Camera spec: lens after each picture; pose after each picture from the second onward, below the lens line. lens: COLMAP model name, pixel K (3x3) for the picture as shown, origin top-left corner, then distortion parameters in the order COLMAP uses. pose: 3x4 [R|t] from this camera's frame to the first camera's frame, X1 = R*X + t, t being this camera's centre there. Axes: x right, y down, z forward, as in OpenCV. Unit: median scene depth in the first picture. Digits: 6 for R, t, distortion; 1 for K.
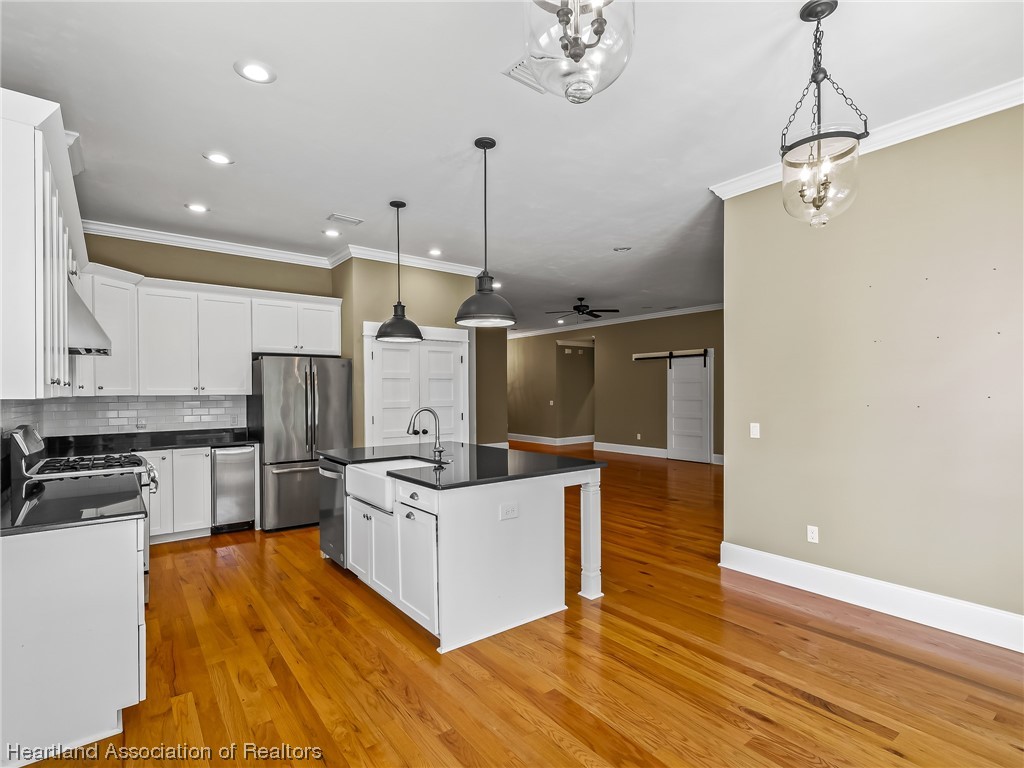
lens RADIAL K [[505.1, 0, 508.9], [0, 505.1, 389.0], [0, 0, 1]] dist [0.004817, -0.001207]
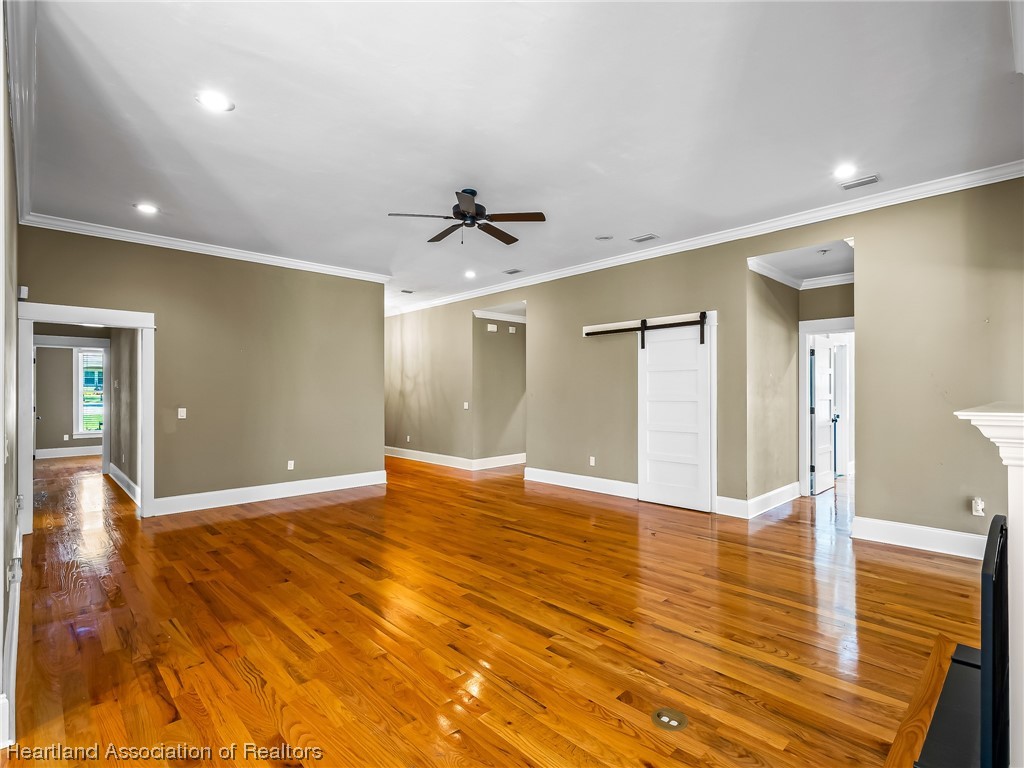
lens RADIAL K [[505.1, 0, 553.9], [0, 505.1, 390.2], [0, 0, 1]] dist [0.004817, -0.001207]
pose [[0.988525, -0.002311, 0.151037, 0.124854], [0.001653, 0.999989, 0.004481, 0.006134], [-0.151046, -0.004179, 0.988518, 0.423224]]
